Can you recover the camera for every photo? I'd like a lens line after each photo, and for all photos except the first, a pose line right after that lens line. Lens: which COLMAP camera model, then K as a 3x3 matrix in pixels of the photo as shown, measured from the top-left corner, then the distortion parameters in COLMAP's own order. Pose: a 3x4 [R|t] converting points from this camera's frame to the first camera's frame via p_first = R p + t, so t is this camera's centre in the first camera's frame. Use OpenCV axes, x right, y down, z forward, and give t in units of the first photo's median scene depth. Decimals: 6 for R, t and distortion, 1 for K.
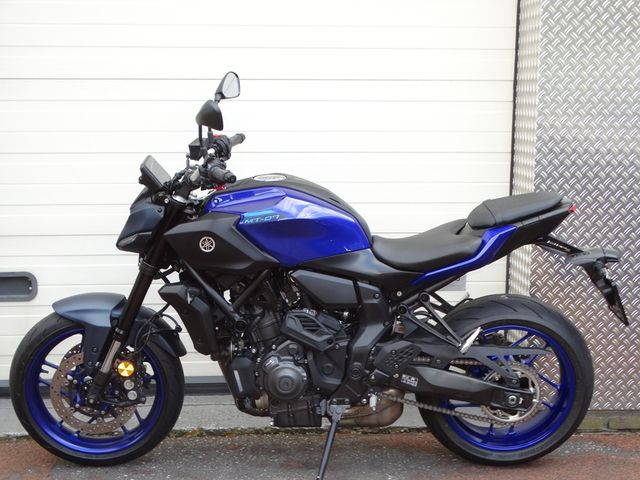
lens RADIAL K [[1019.0, 0, 320.8], [0, 1019.0, 270.1], [0, 0, 1]] dist [0.004511, -0.002510]
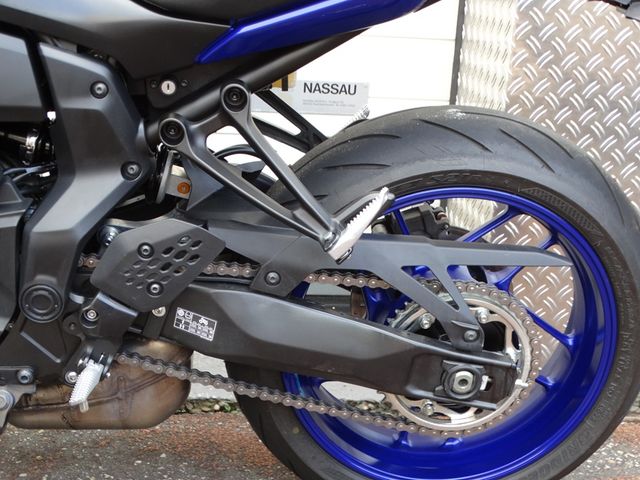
lens RADIAL K [[1019.0, 0, 320.8], [0, 1019.0, 270.1], [0, 0, 1]] dist [0.004511, -0.002510]
pose [[0.996333, 0.027392, 0.081058, 0.102980], [-0.037674, 0.991035, 0.128181, 0.038877], [-0.076820, -0.130765, 0.988433, 0.633458]]
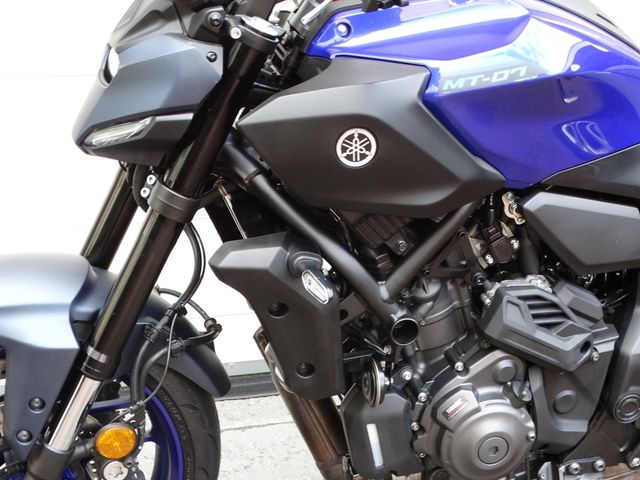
lens RADIAL K [[1337.4, 0, 320.0], [0, 1337.4, 240.0], [0, 0, 1]] dist [-0.062626, 0.011754]
pose [[0.969877, -0.049318, 0.238549, -0.234710], [0.010213, 0.986662, 0.162460, -0.069563], [-0.243379, -0.155130, 0.957445, 0.478433]]
